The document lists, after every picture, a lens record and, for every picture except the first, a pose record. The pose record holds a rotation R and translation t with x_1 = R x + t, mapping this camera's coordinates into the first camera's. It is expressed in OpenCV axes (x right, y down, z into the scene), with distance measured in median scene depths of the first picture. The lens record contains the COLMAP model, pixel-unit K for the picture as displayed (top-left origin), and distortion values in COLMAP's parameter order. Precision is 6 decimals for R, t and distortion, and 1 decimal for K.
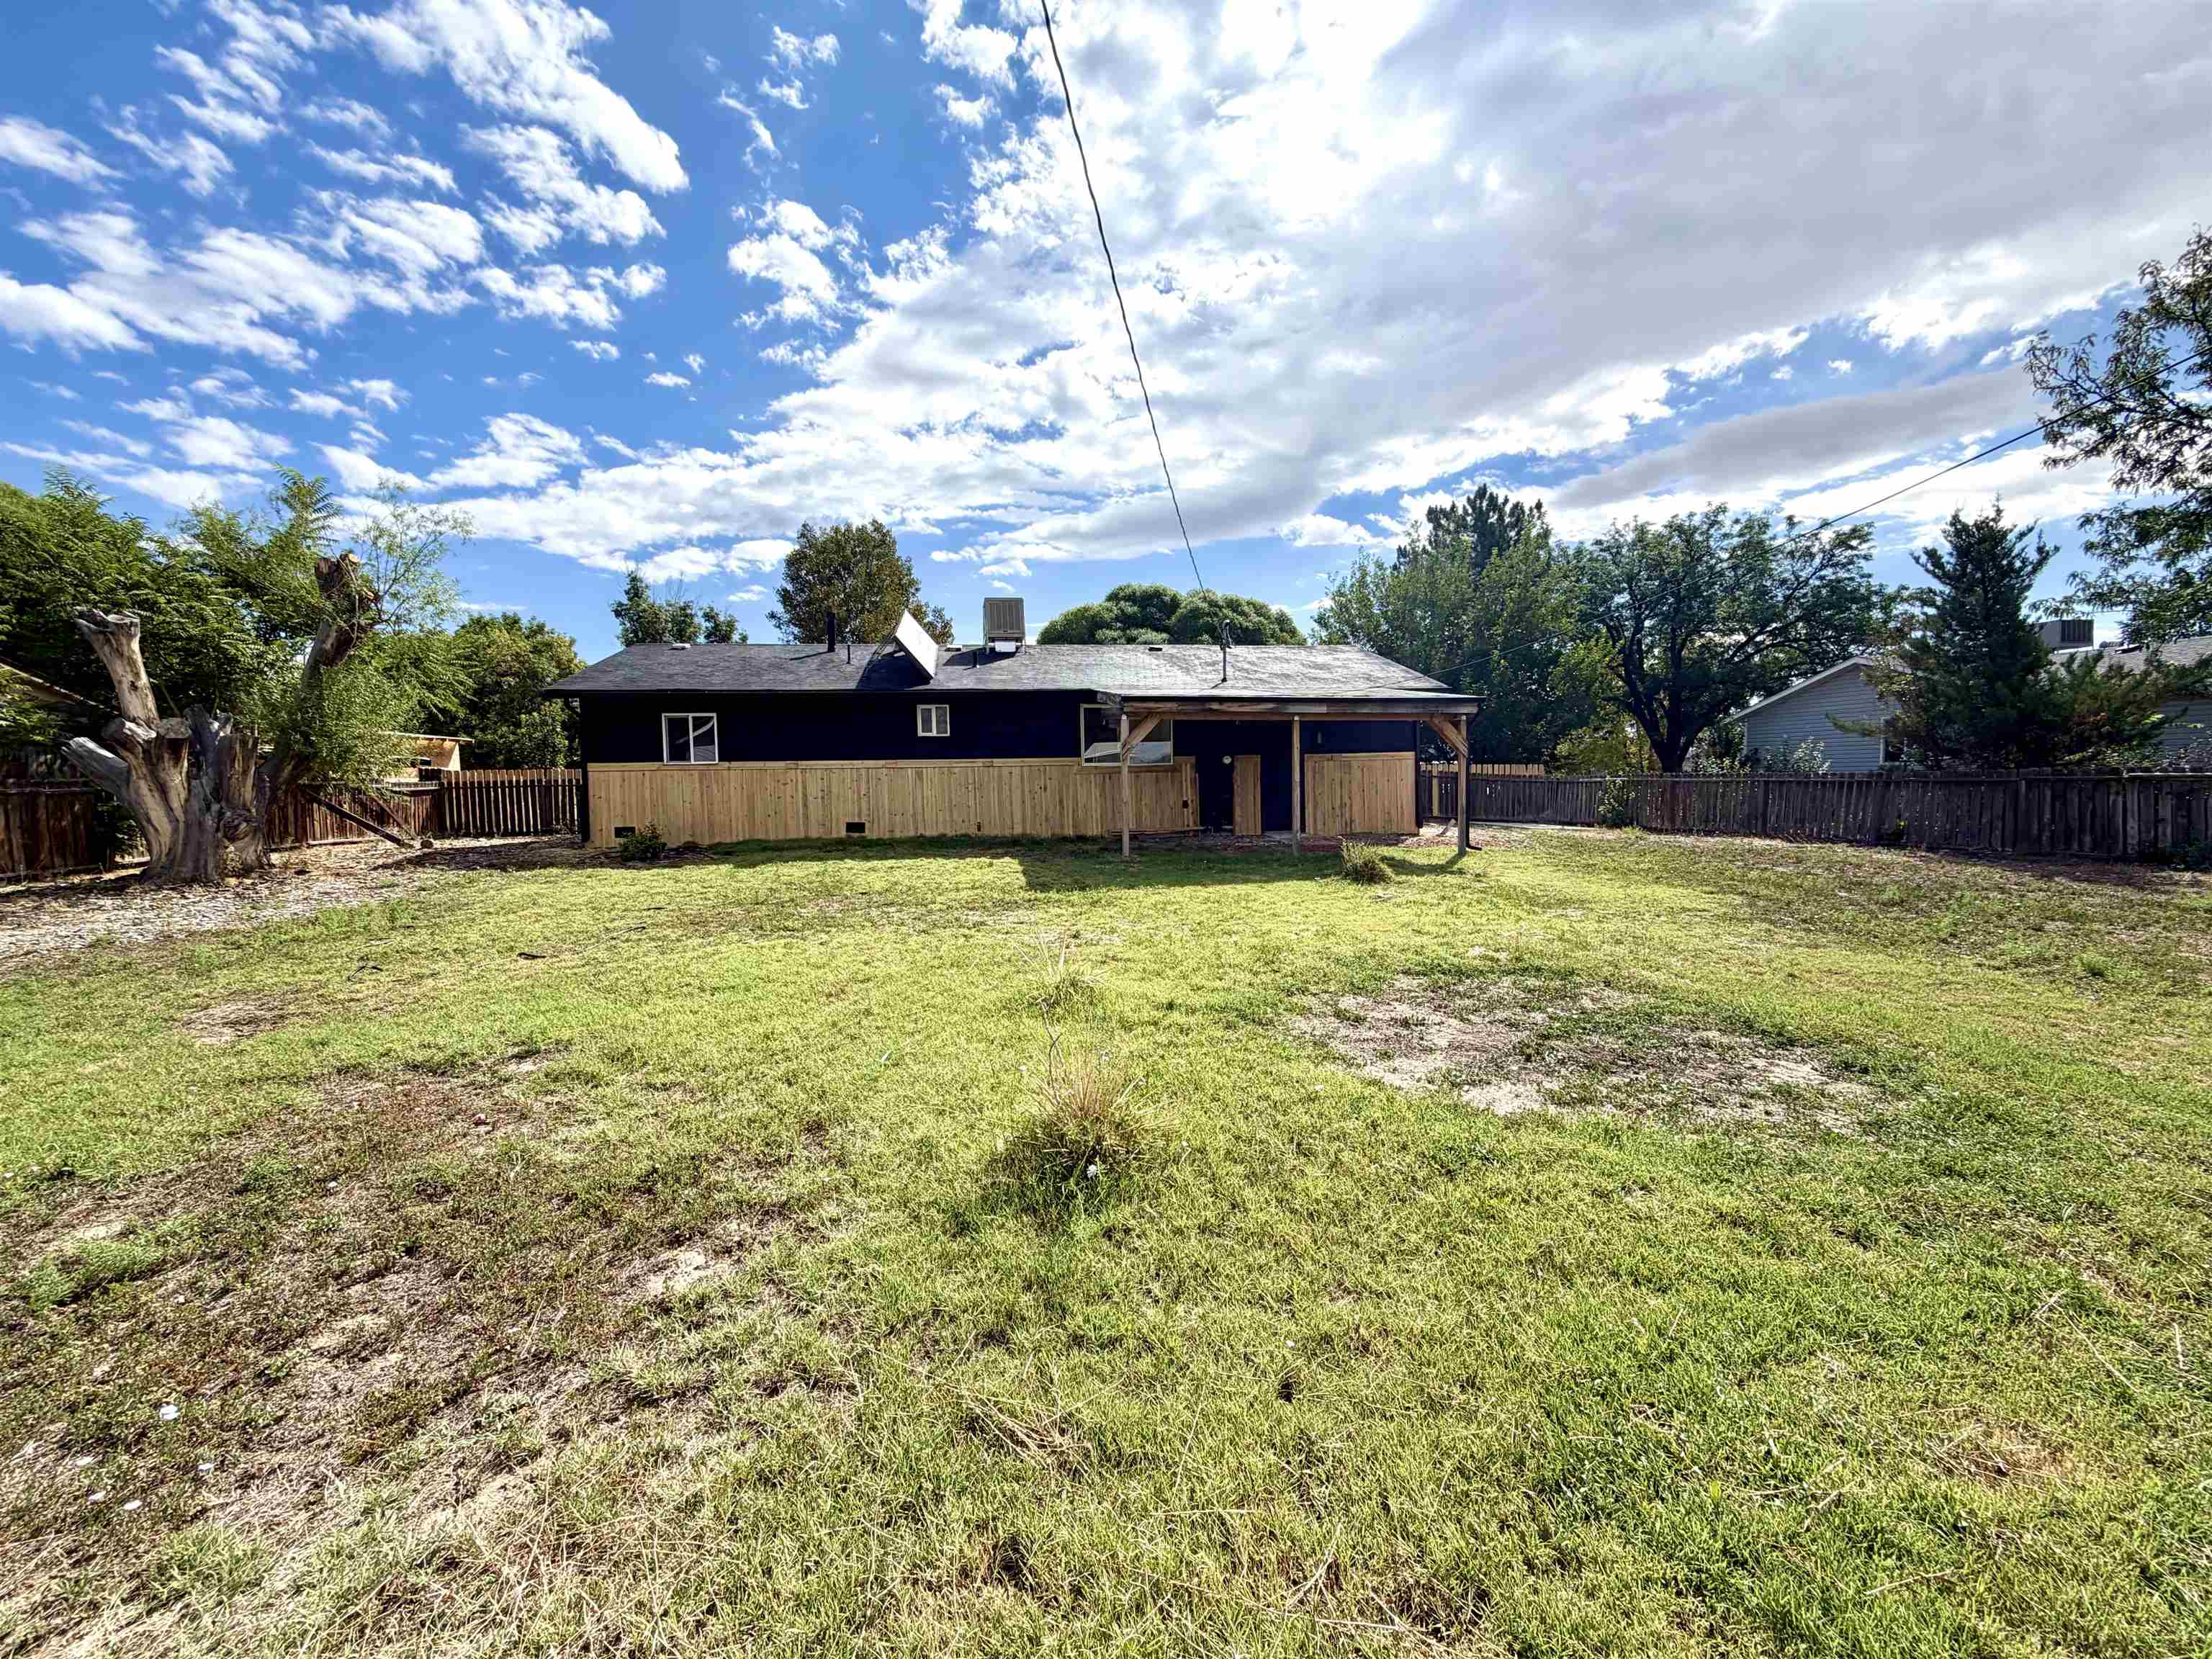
lens RADIAL K [[897.5, 0, 1114.2], [0, 897.5, 853.4], [0, 0, 1]] dist [-0.000320, 0.000199]
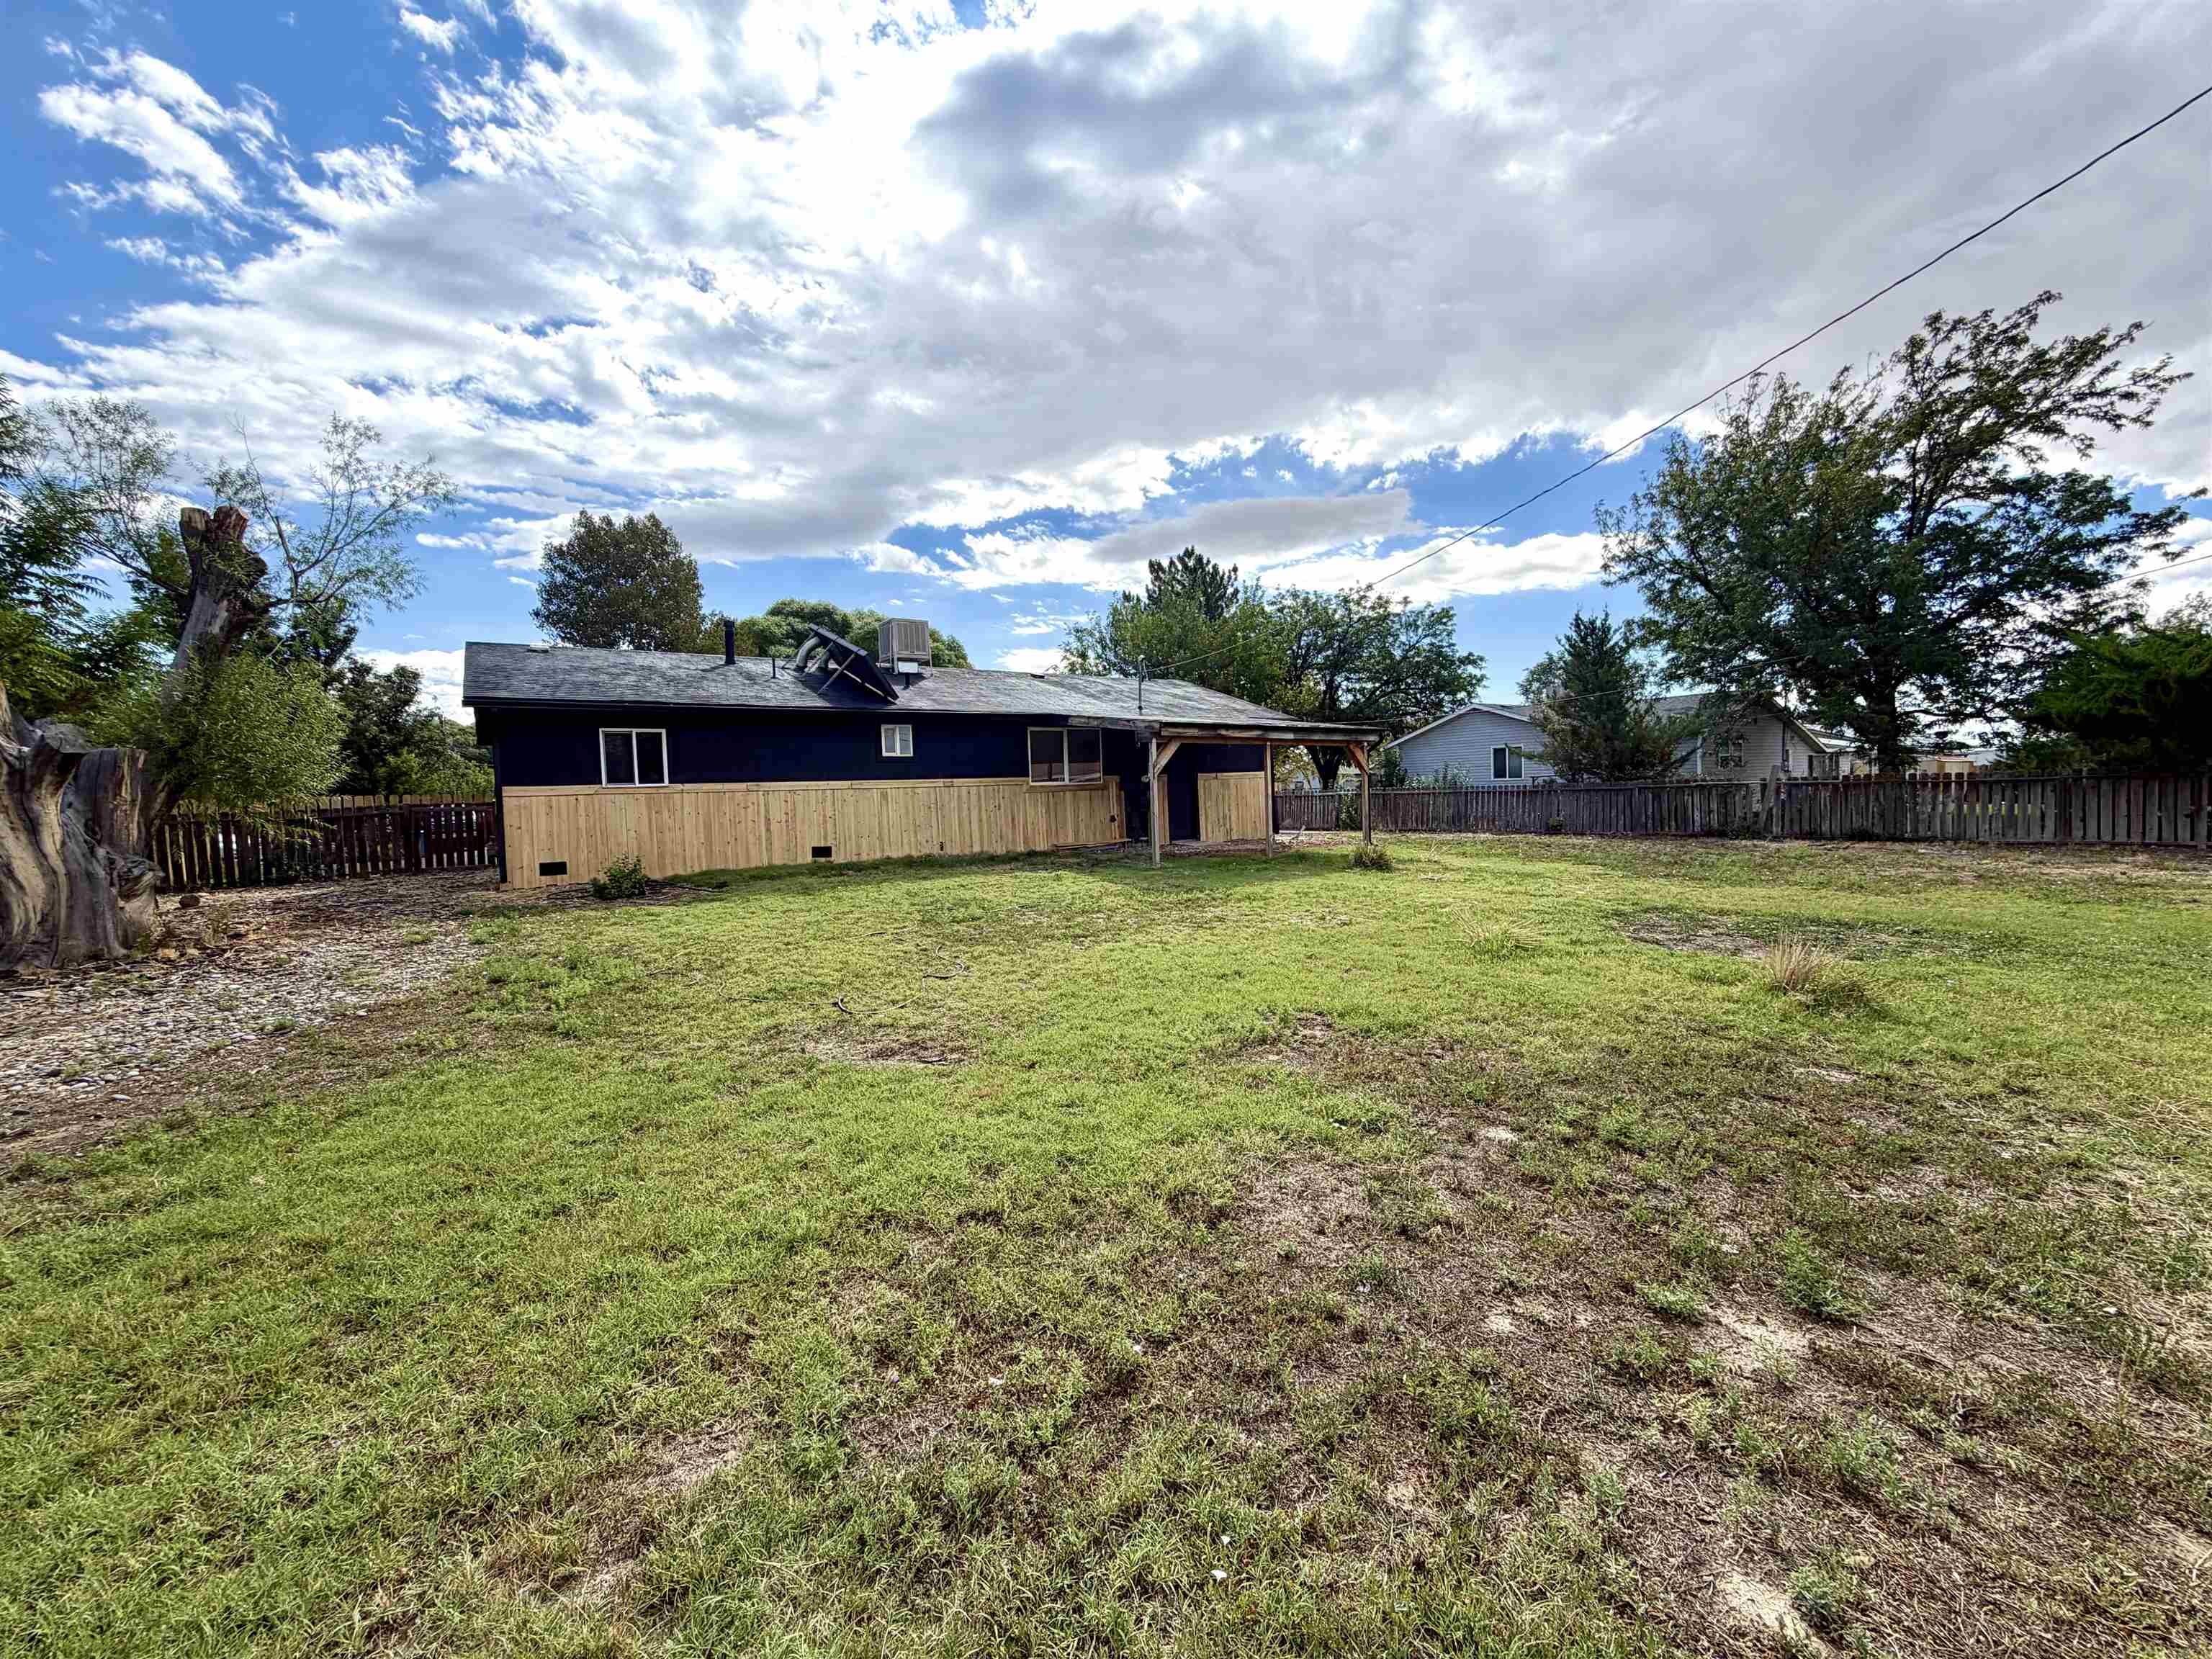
lens RADIAL K [[890.7, 0, 1106.0], [0, 890.7, 829.5], [0, 0, 1]] dist [0.009351, -0.004387]
pose [[0.895398, -0.030593, 0.444215, -0.224268], [0.052835, 0.997889, -0.037775, -0.000703], [-0.442121, 0.057293, 0.895124, 0.014966]]
